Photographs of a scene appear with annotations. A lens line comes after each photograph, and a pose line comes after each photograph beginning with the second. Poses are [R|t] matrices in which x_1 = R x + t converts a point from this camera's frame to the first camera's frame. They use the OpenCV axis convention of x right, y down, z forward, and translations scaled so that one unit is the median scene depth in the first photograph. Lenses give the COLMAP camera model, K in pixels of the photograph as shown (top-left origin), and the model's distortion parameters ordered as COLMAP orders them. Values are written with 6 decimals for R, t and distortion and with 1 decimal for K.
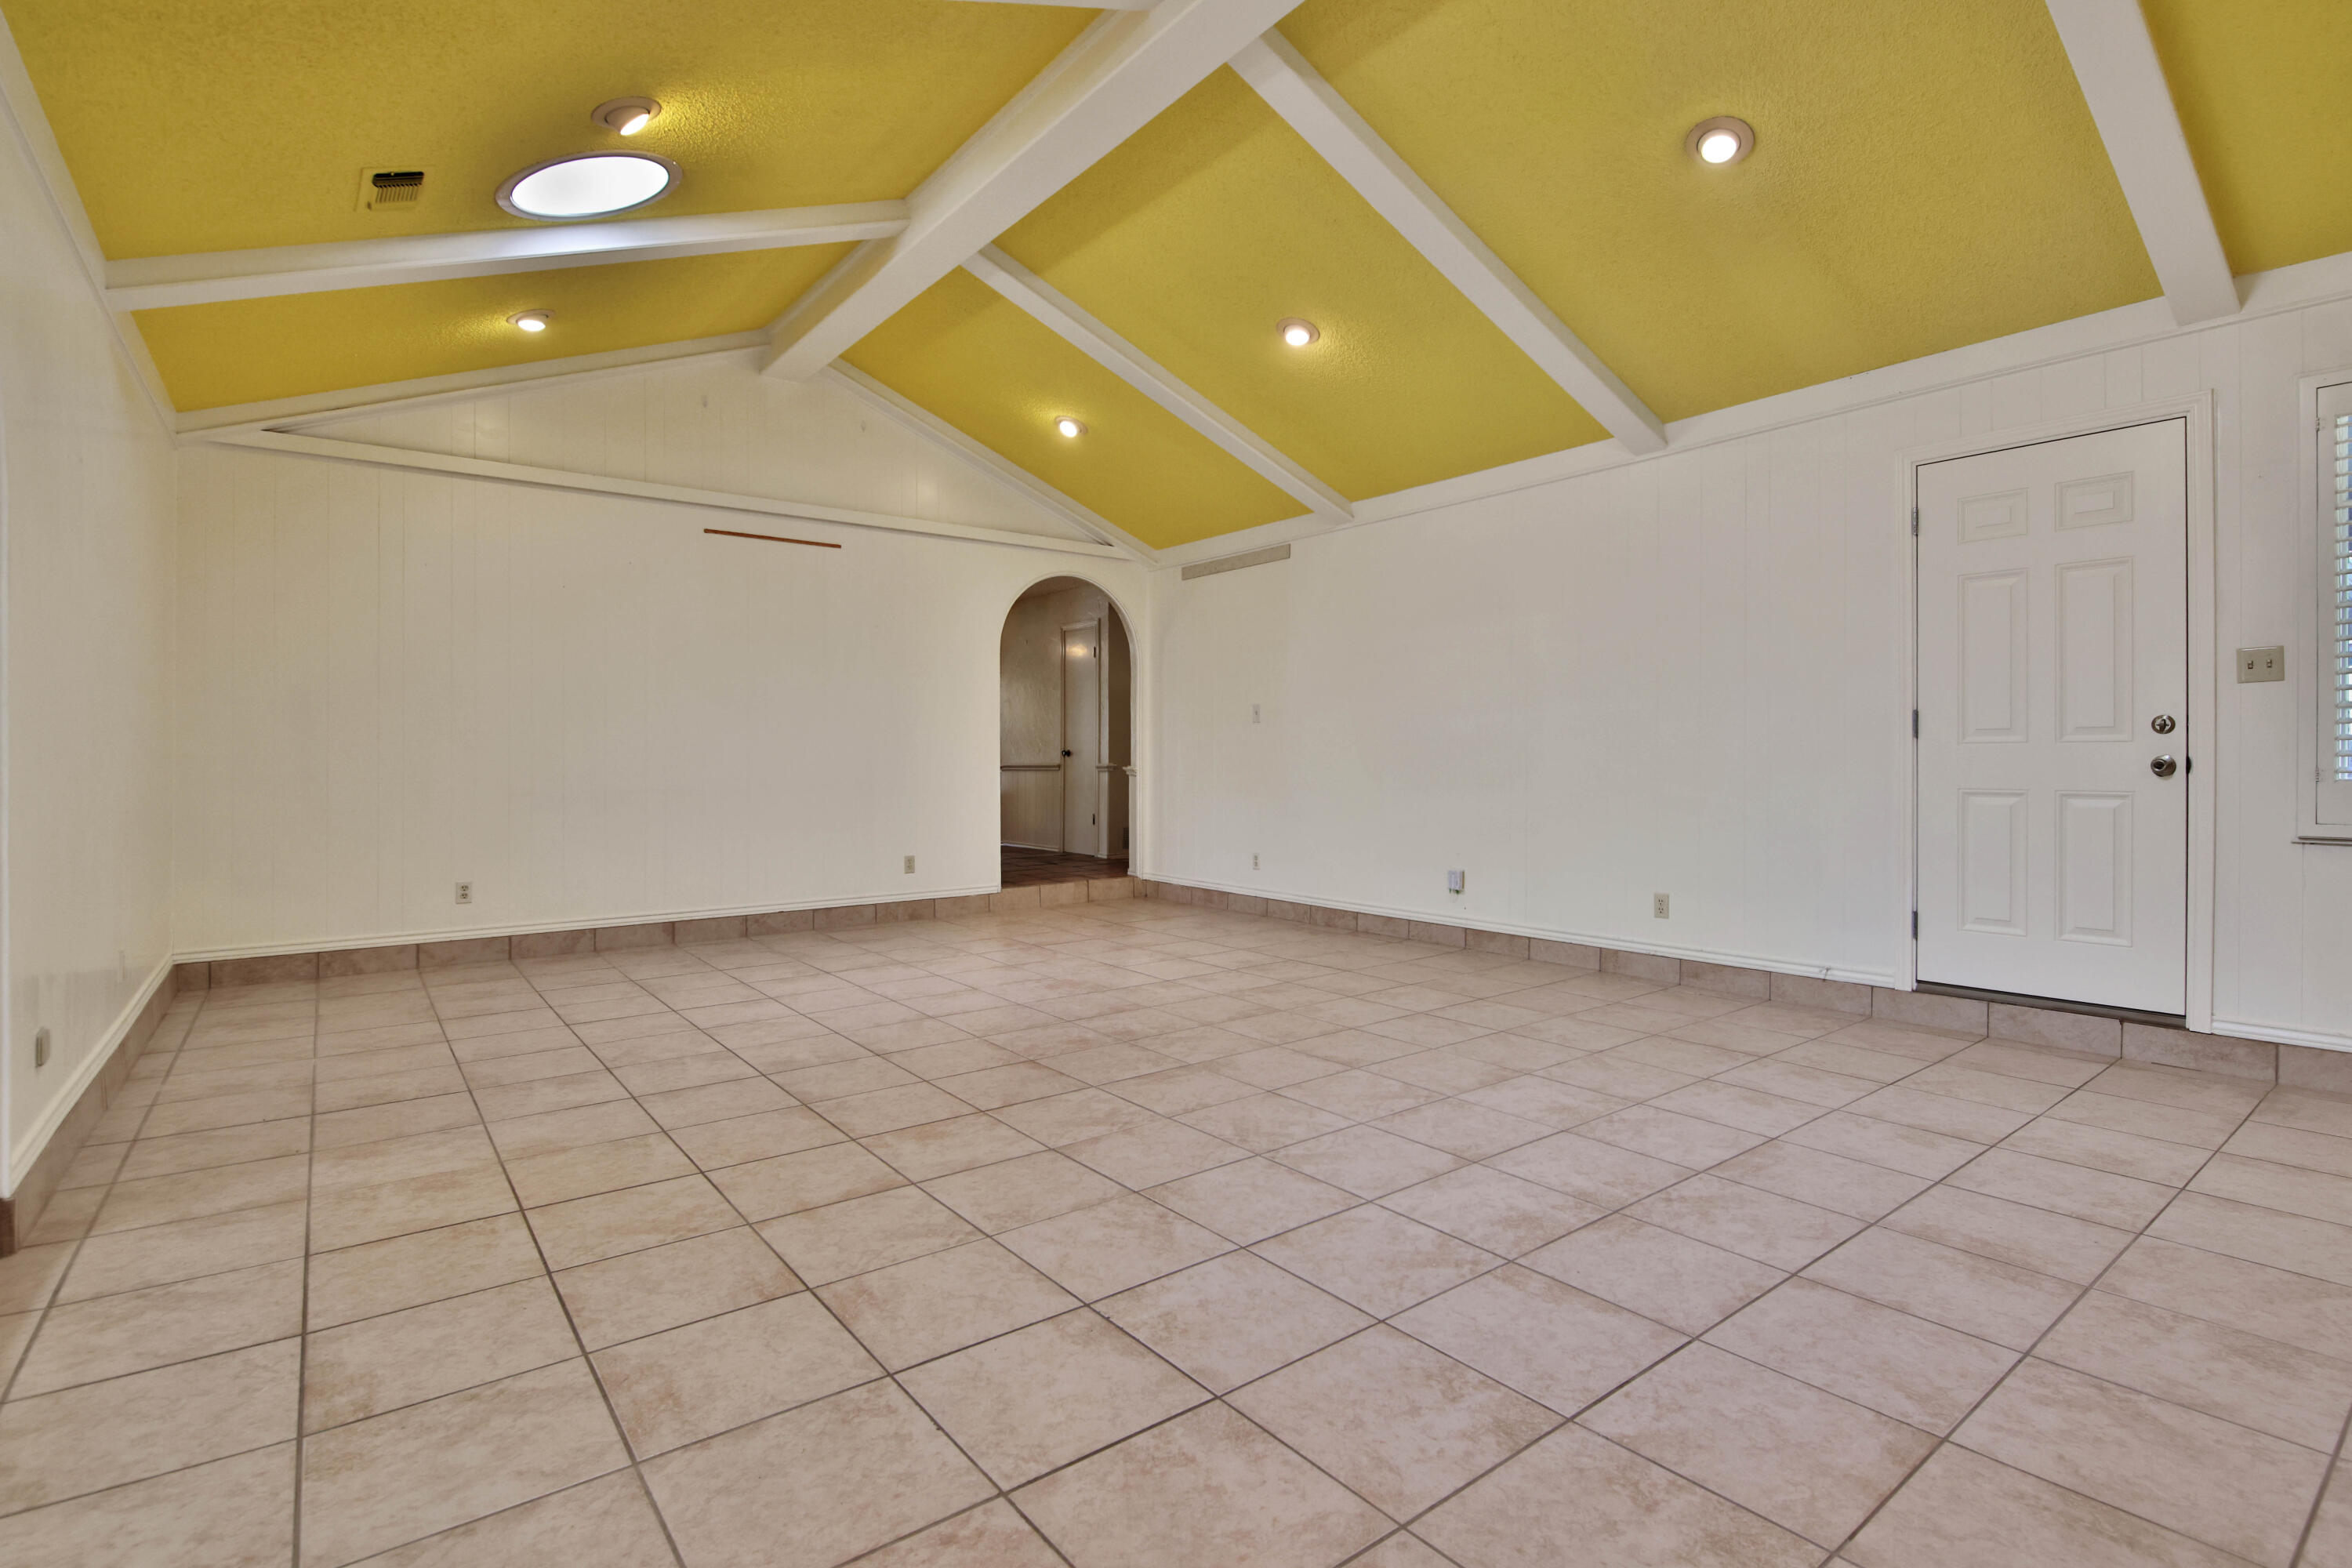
lens RADIAL K [[1105.1, 0, 1193.2], [0, 1105.1, 770.3], [0, 0, 1]] dist [-0.003530, -0.005709]
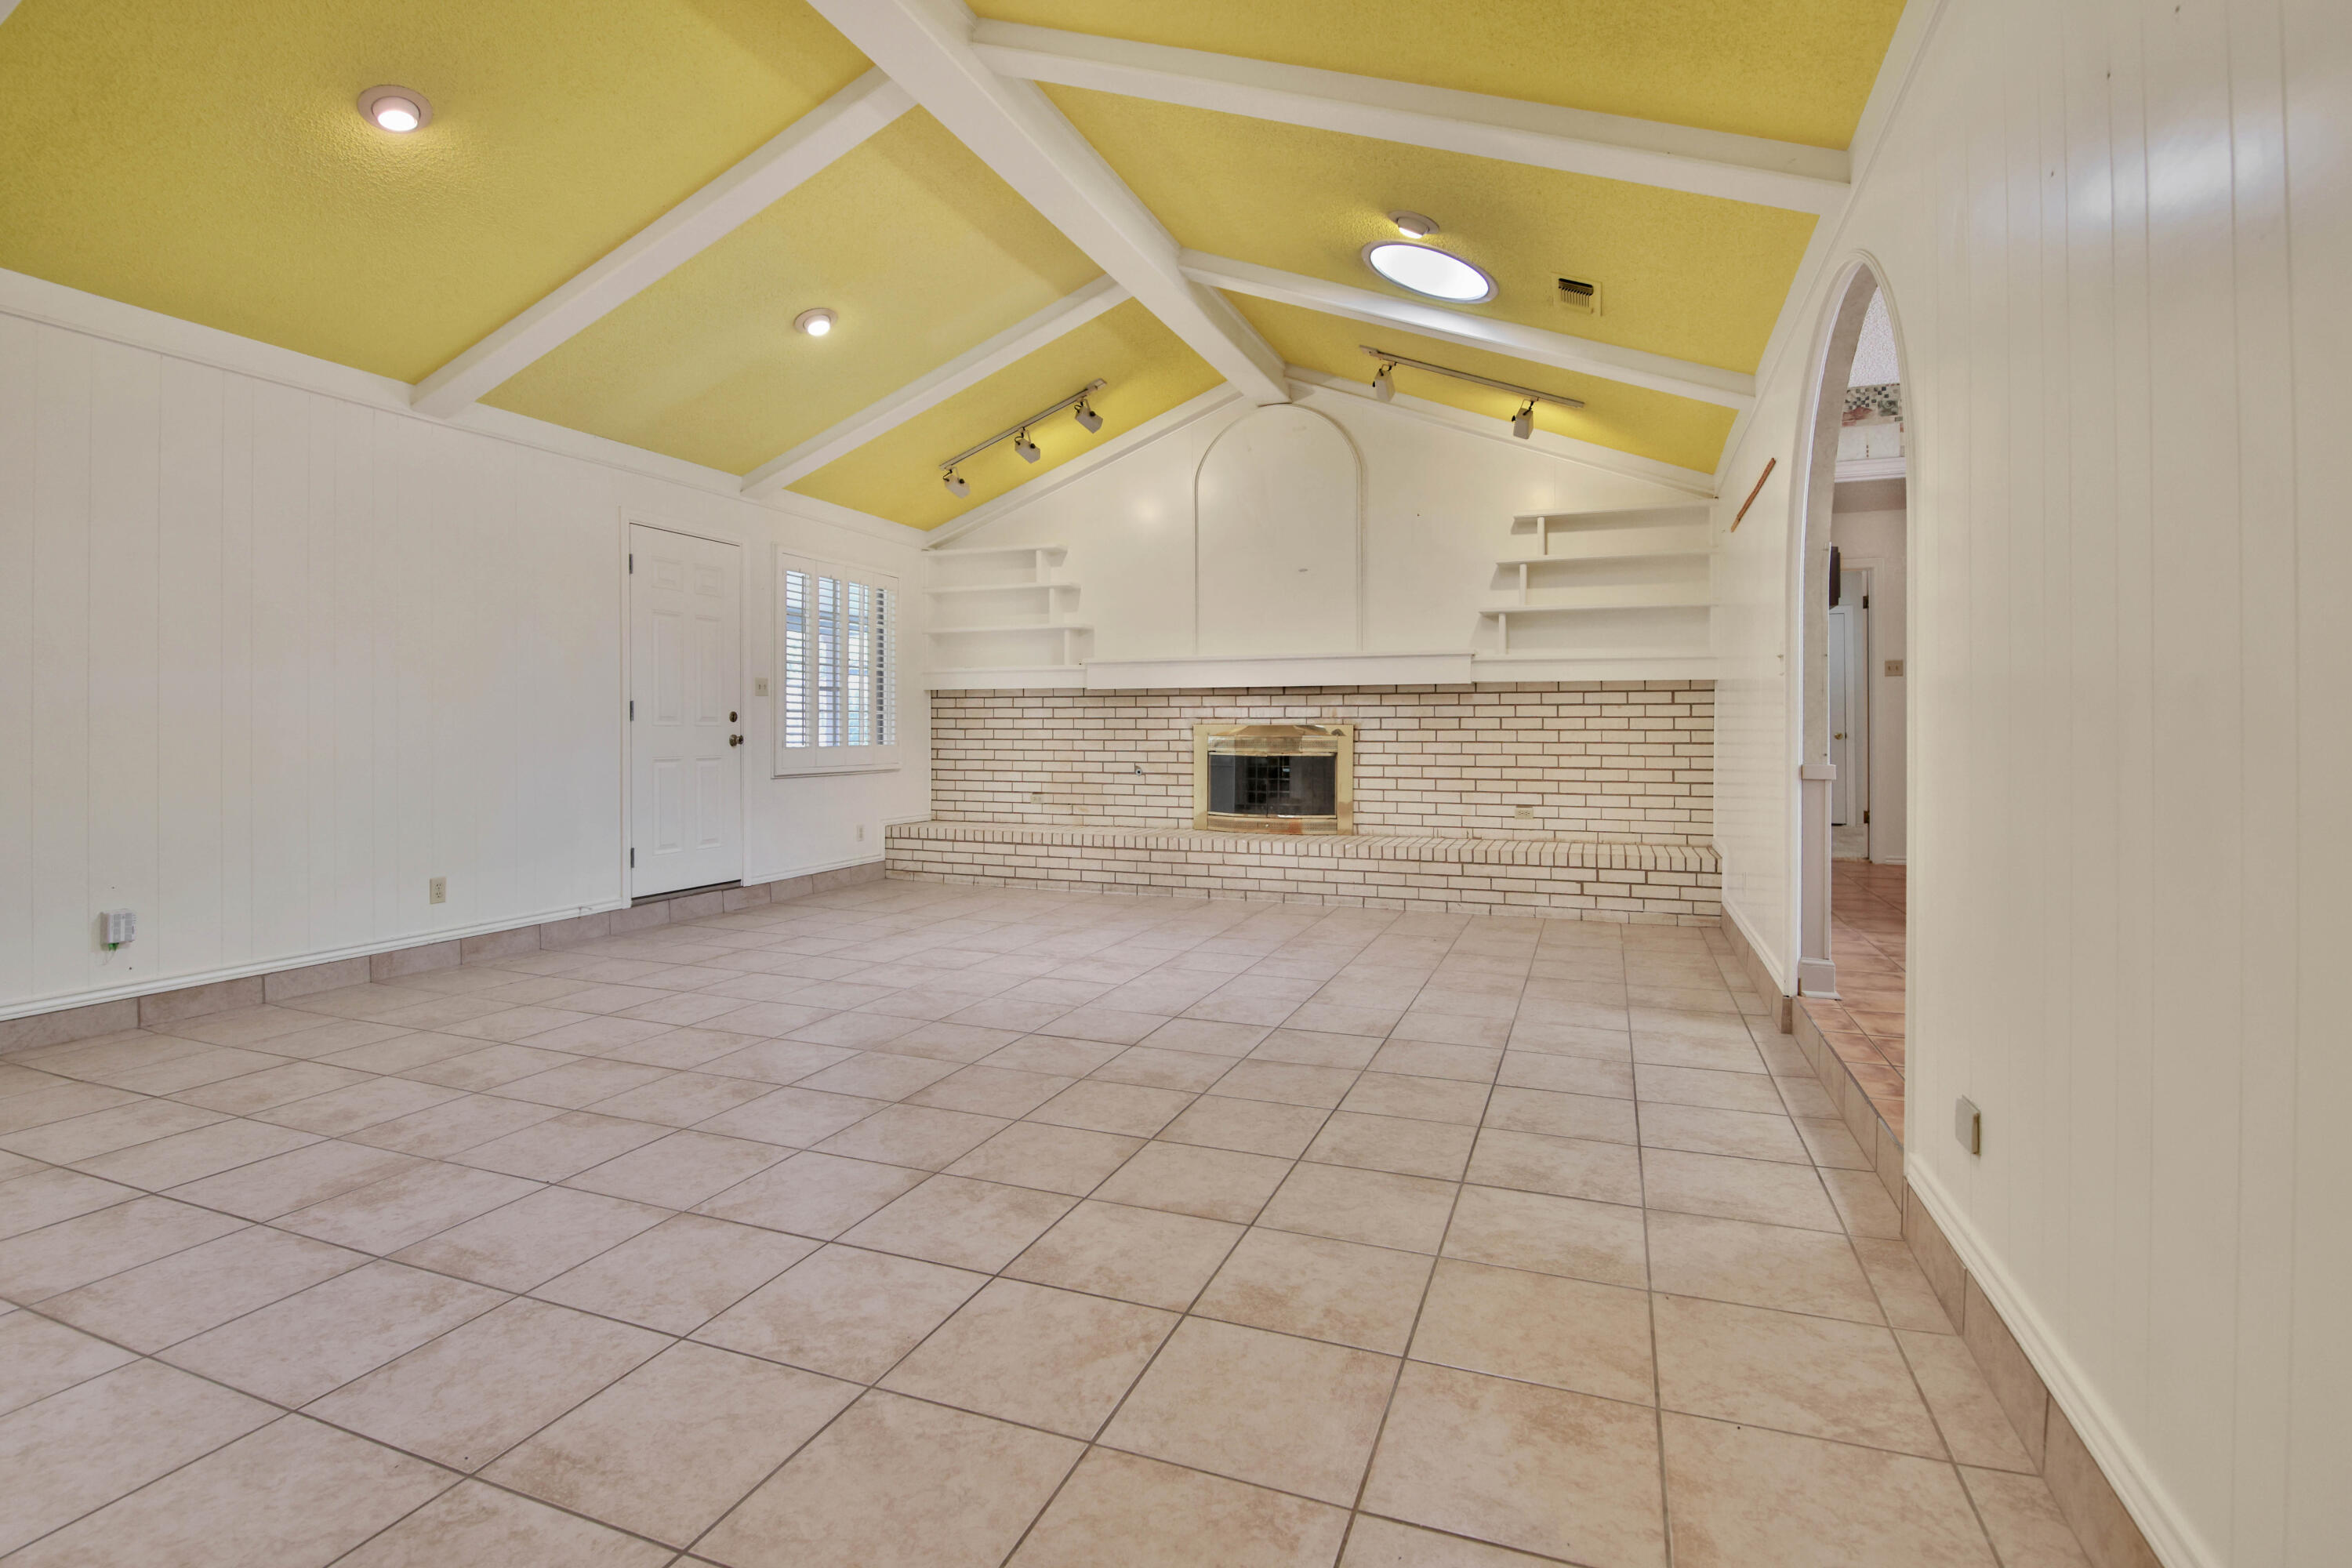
lens RADIAL K [[1105.1, 0, 1170.6], [0, 1105.1, 726.3], [0, 0, 1]] dist [-0.003530, -0.005709]
pose [[-0.503380, 0.006952, 0.864037, -1.064731], [0.010806, 0.999940, -0.001750, -0.016476], [-0.863998, 0.008456, -0.503425, 1.366269]]
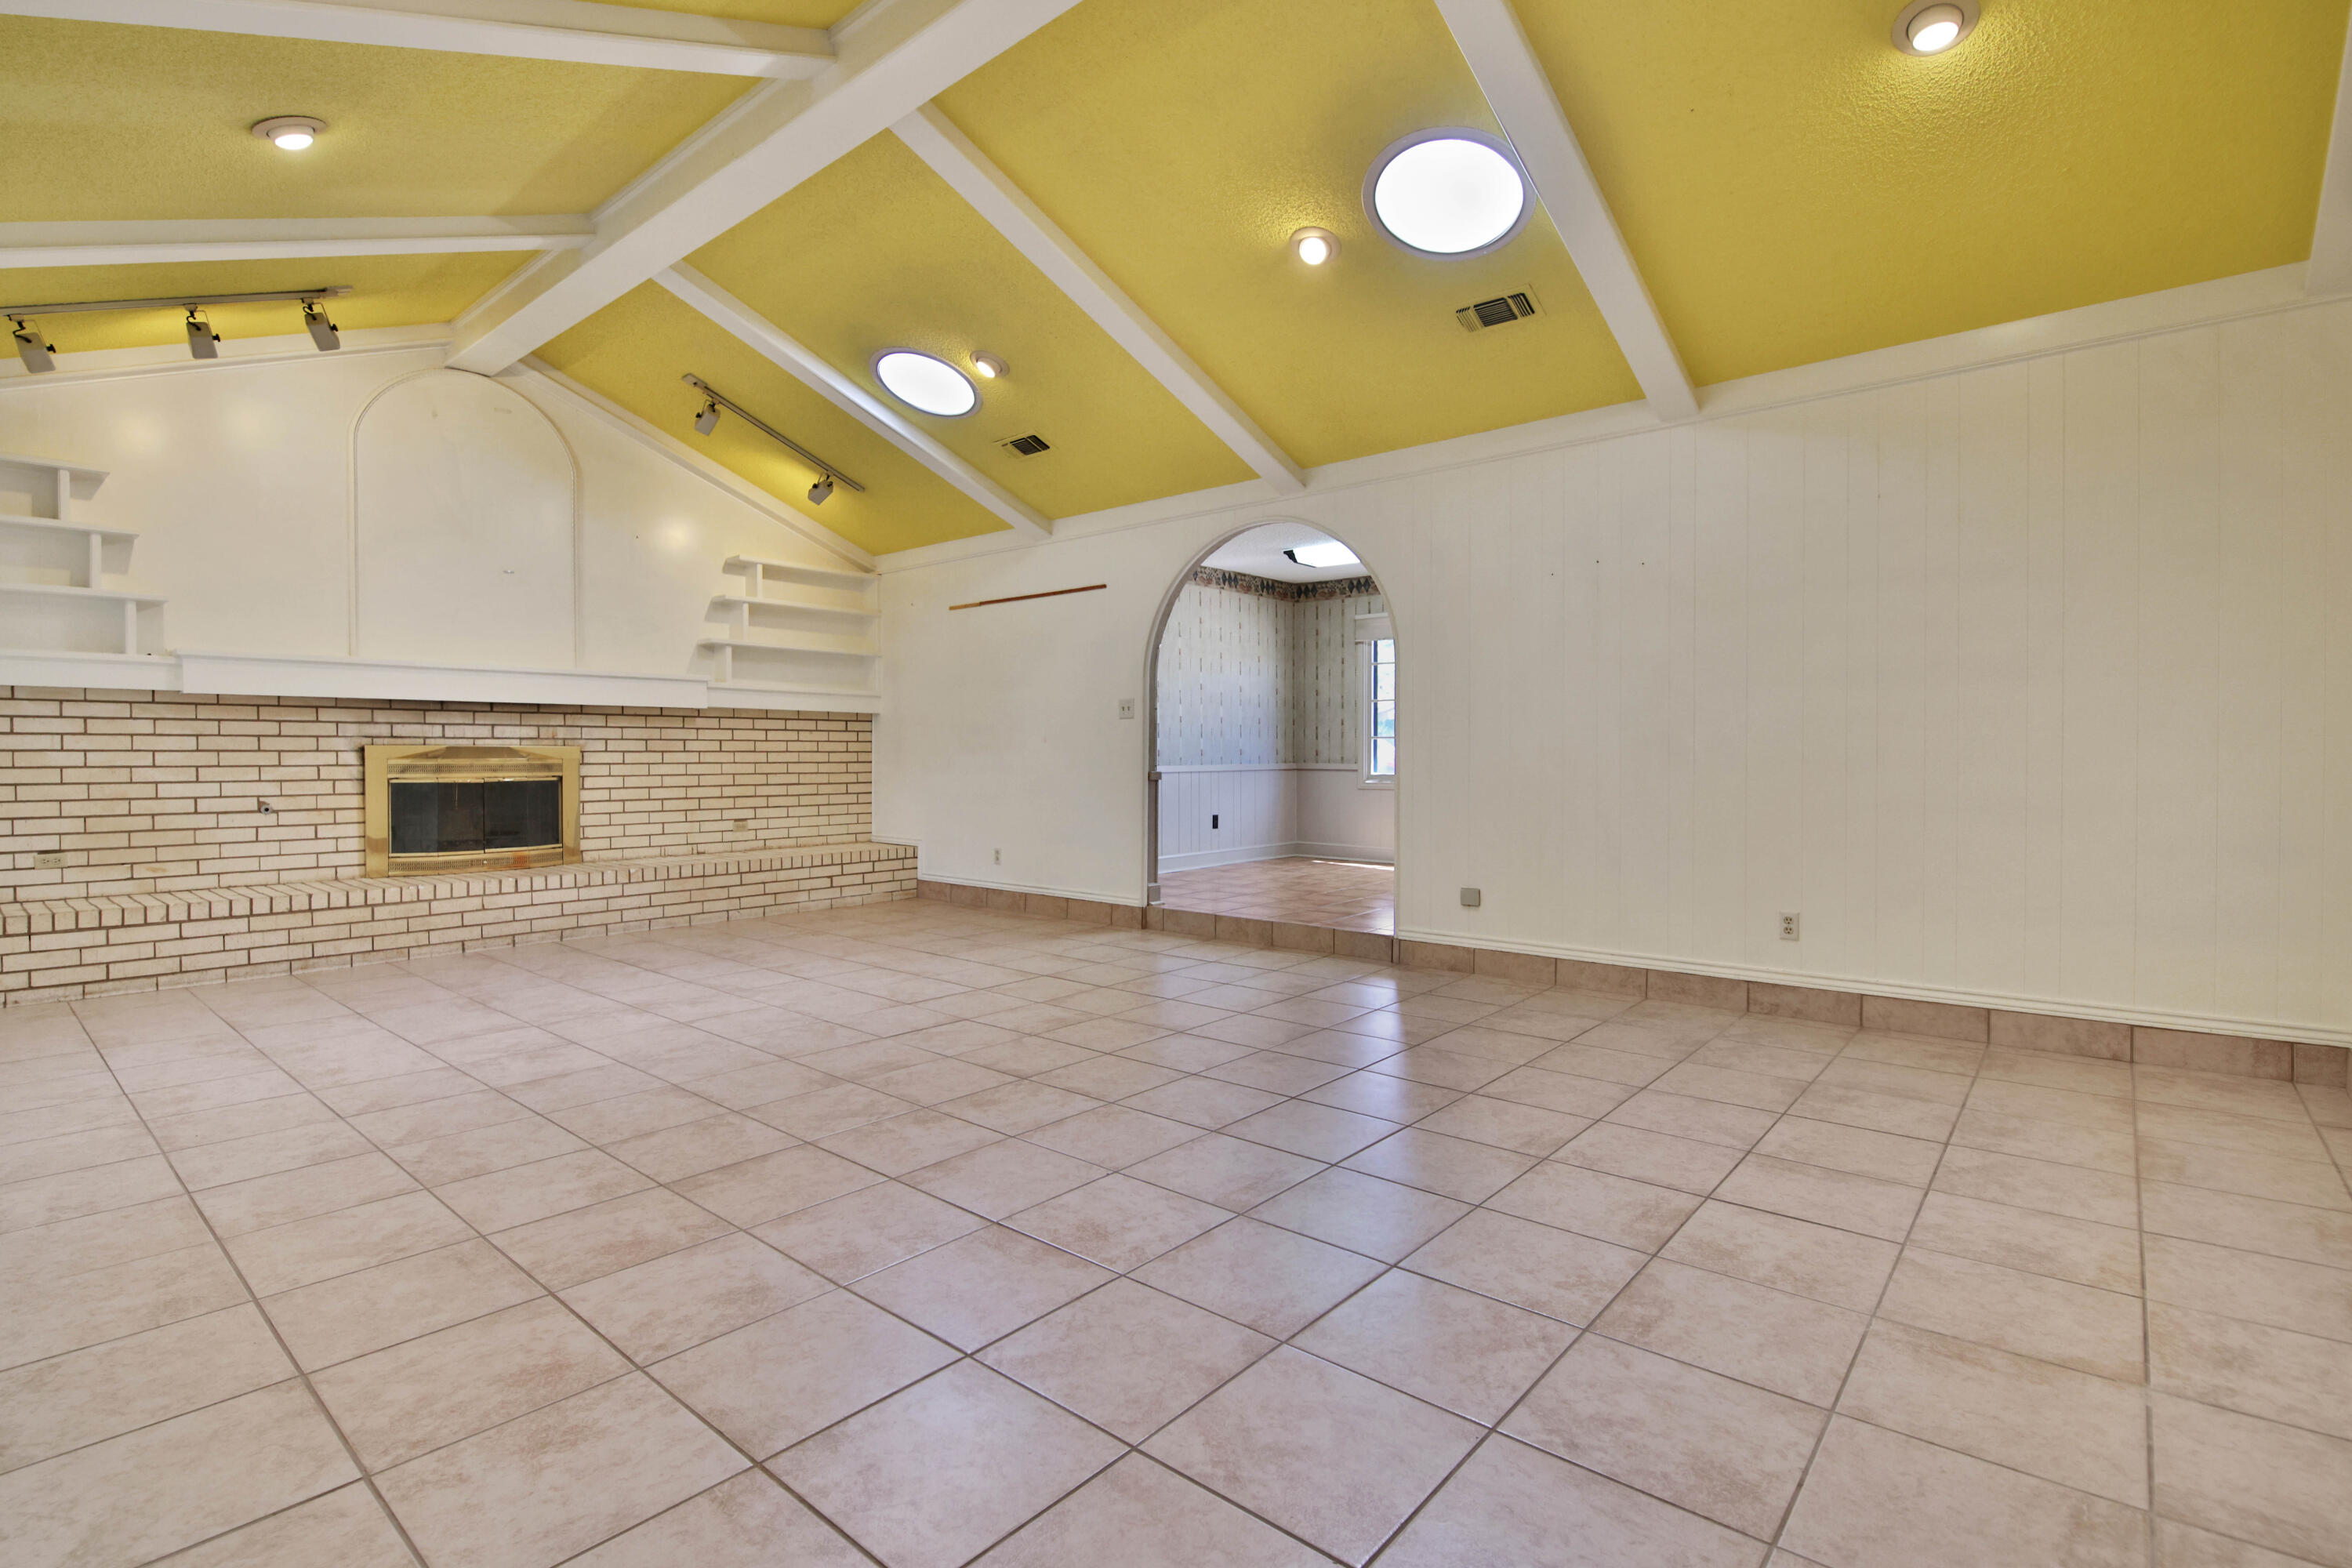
lens RADIAL K [[1105.1, 0, 1158.6], [0, 1105.1, 772.3], [0, 0, 1]] dist [-0.003530, -0.005709]
pose [[-0.983925, 0.007270, -0.178437, -0.102820], [0.002015, 0.999559, 0.029614, -0.029468], [0.178573, 0.028779, -0.983506, 2.143439]]
